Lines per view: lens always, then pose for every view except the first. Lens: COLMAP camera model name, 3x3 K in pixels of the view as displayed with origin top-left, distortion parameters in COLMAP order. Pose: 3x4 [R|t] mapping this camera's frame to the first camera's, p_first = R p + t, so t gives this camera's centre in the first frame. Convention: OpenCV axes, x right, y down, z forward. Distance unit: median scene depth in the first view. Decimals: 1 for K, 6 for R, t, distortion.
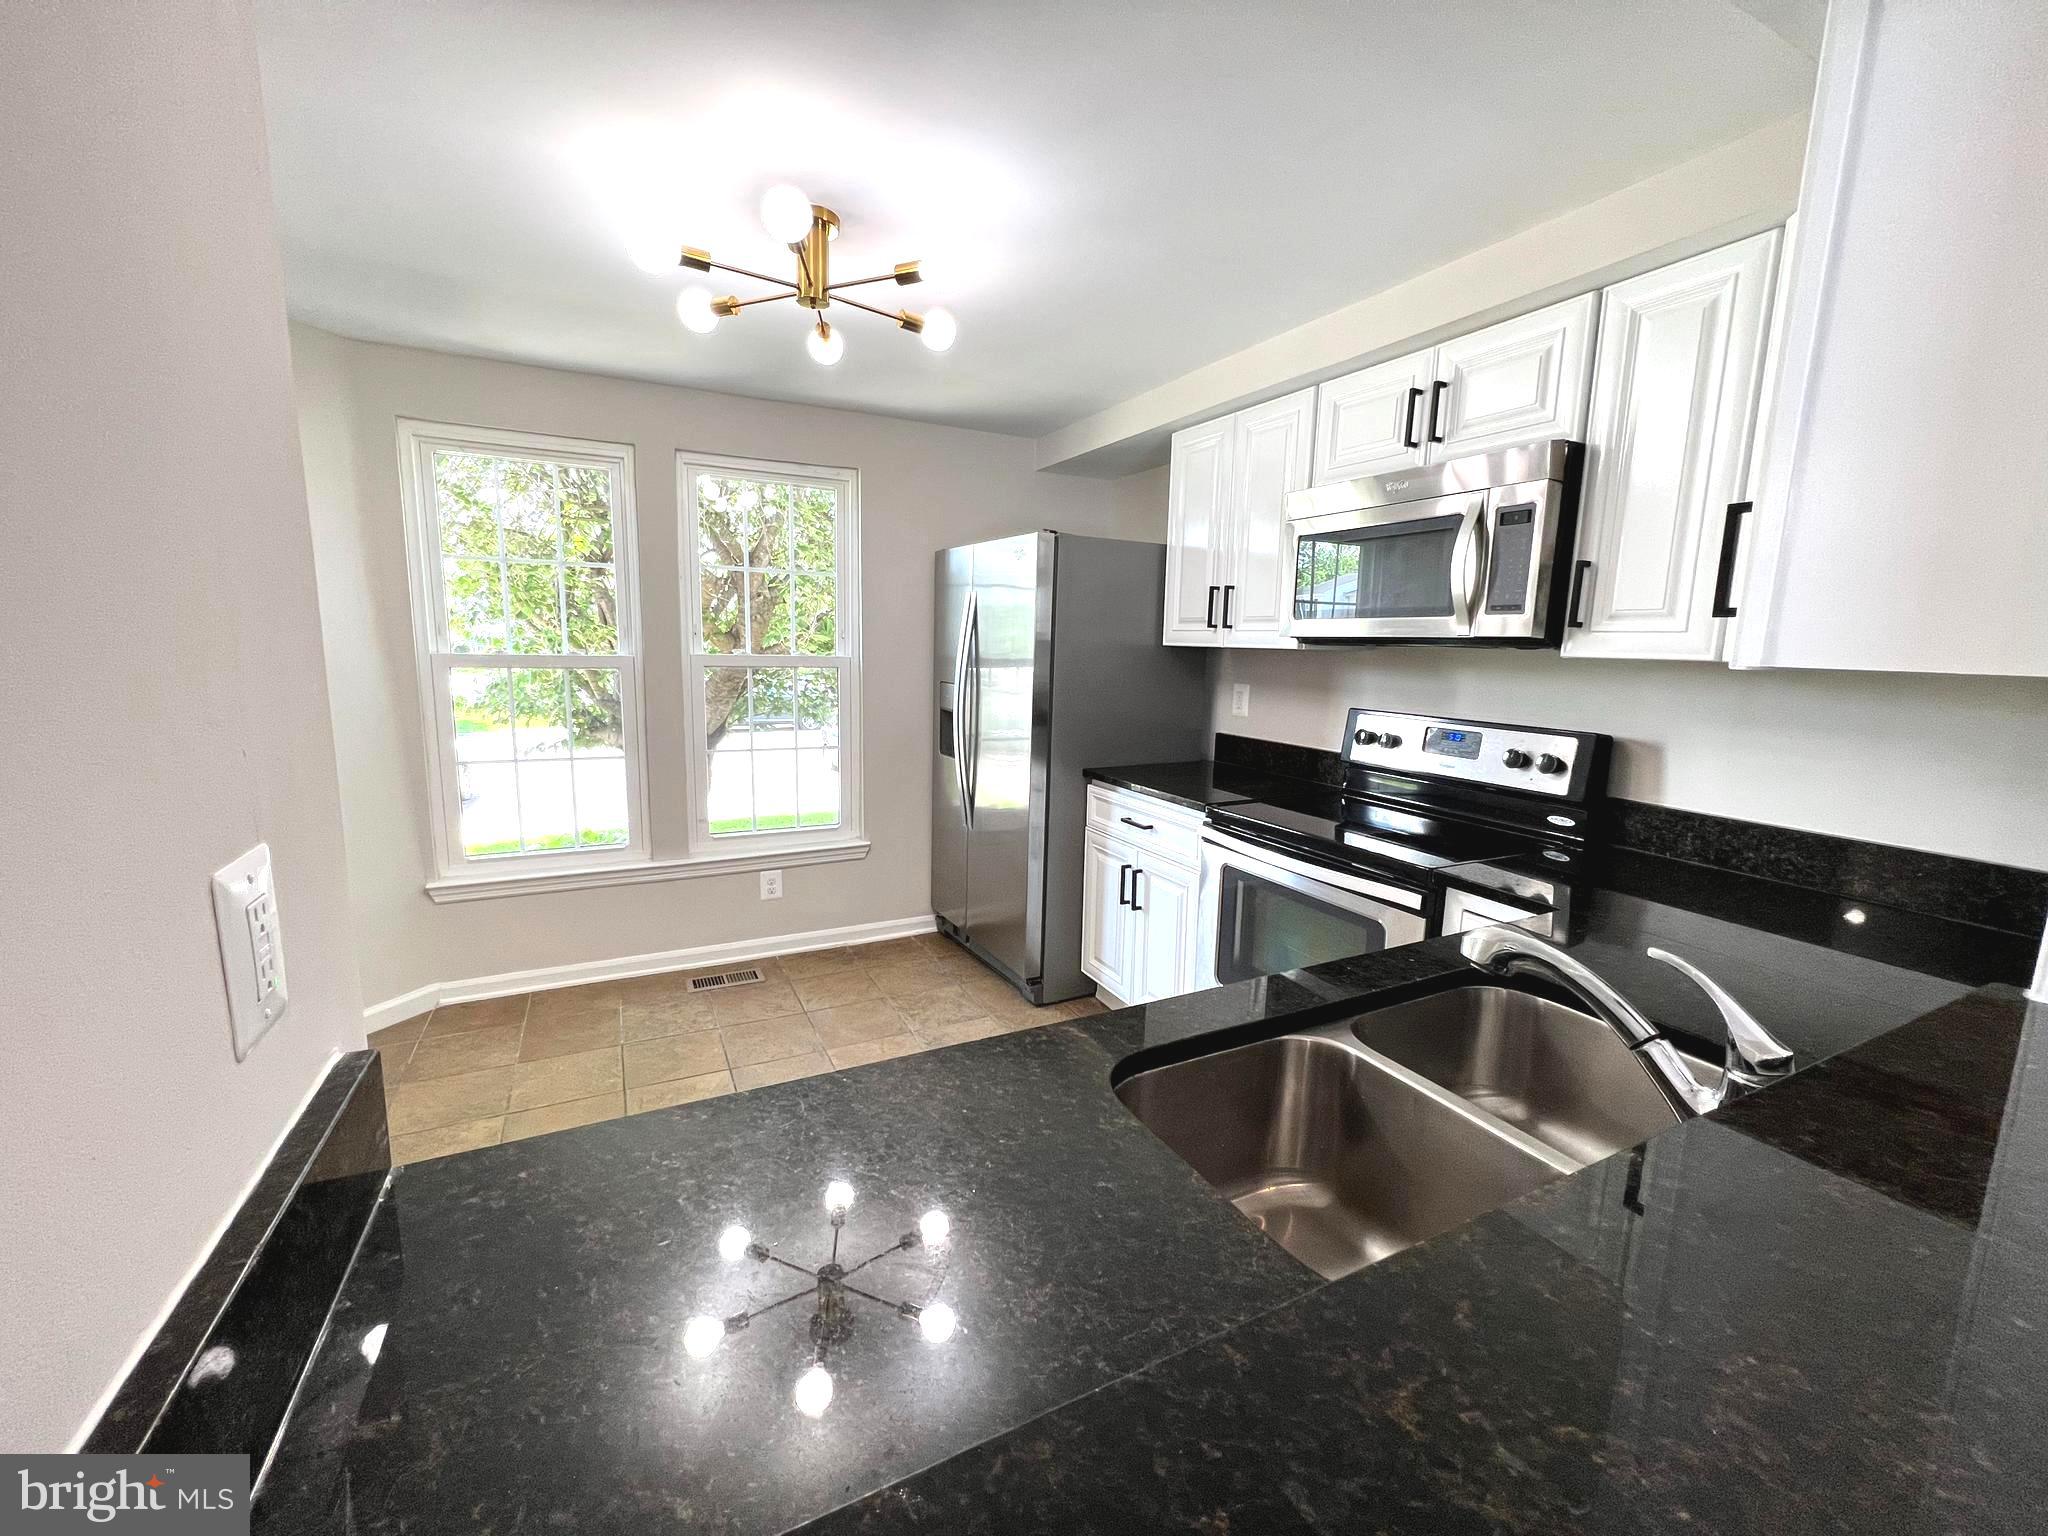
lens RADIAL K [[821.8, 0, 1024.0], [0, 821.8, 768.0], [0, 0, 1]] dist [-0.000351, 0.000119]
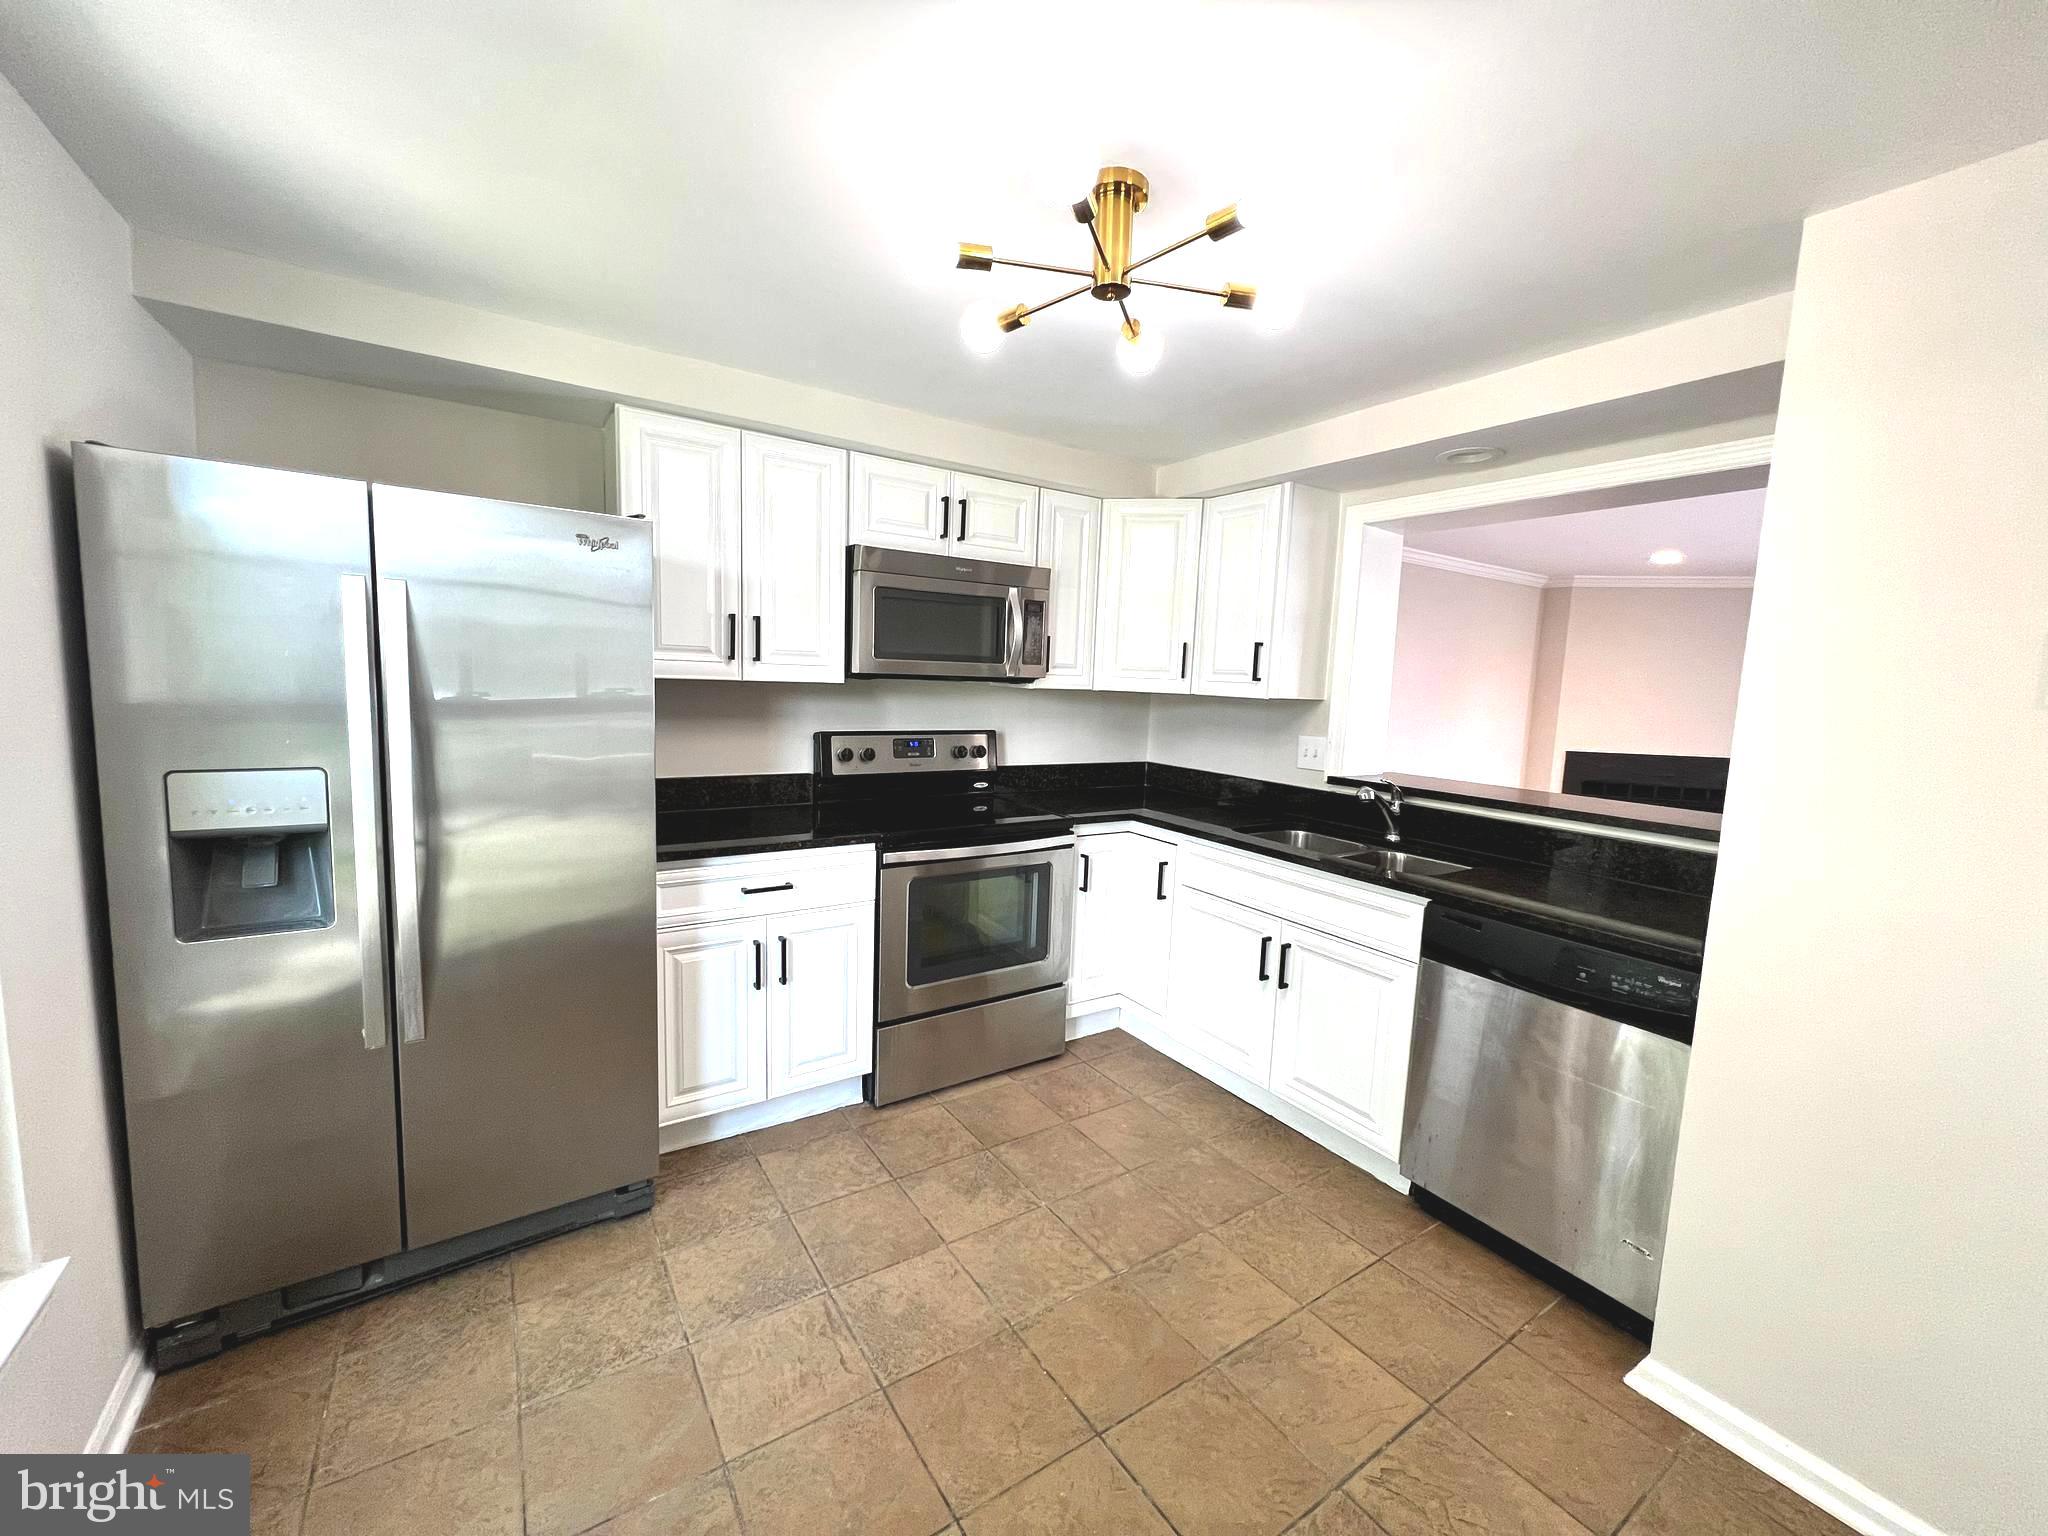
lens RADIAL K [[816.6, 0, 1024.0], [0, 816.6, 768.0], [0, 0, 1]] dist [-0.000249, 0.000000]
pose [[-0.118552, -0.140026, 0.983025, -0.724430], [0.113187, 0.981648, 0.153480, -0.158664], [-0.986476, 0.129461, -0.100527, 0.811672]]
